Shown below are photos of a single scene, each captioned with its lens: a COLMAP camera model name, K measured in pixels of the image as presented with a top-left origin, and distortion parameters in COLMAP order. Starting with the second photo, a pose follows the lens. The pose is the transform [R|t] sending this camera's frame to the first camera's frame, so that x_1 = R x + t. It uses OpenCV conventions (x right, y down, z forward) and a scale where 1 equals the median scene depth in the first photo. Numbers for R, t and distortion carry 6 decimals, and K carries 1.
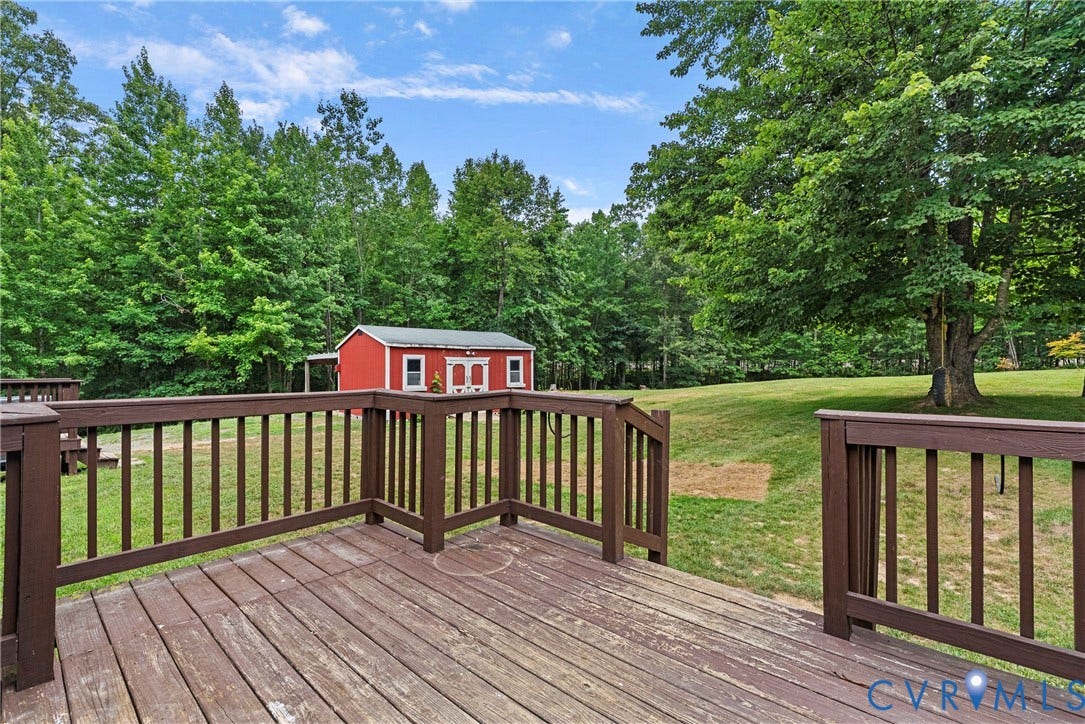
lens RADIAL K [[492.7, 0, 545.1], [0, 492.7, 361.0], [0, 0, 1]] dist [-0.004826, -0.001786]
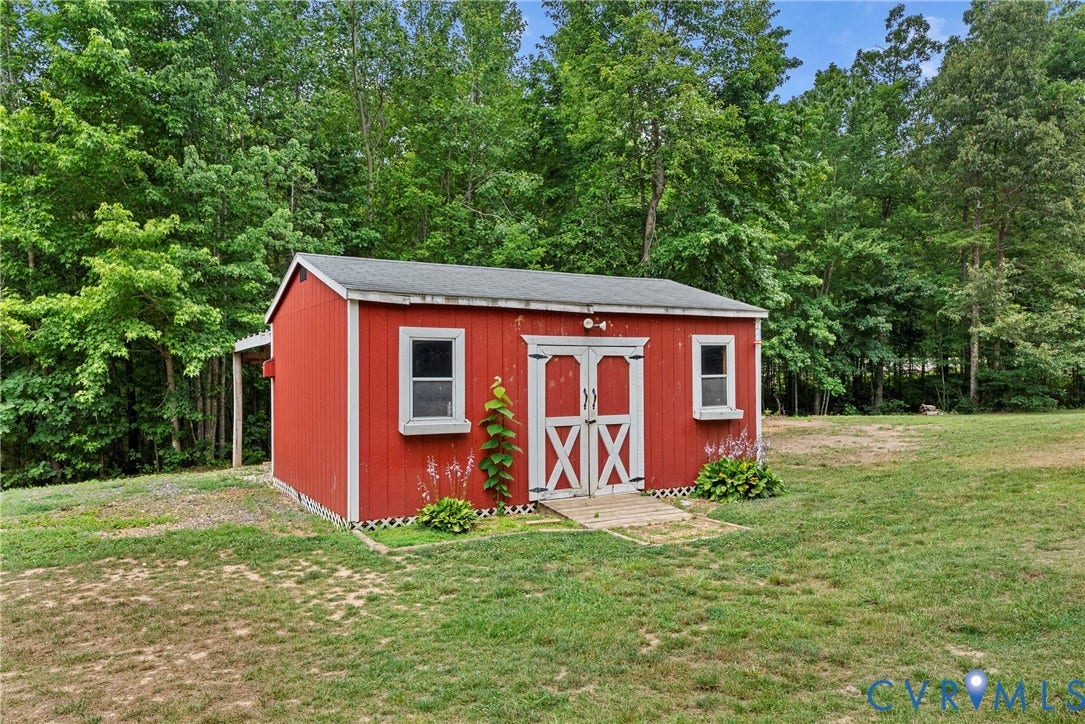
lens RADIAL K [[730.6, 0, 553.3], [0, 730.6, 369.0], [0, 0, 1]] dist [0.010683, 0.000223]
pose [[0.982307, -0.003393, -0.187245, -0.071361], [0.005144, 0.999948, 0.008862, 0.009627], [0.187205, -0.009668, 0.982273, 0.413381]]
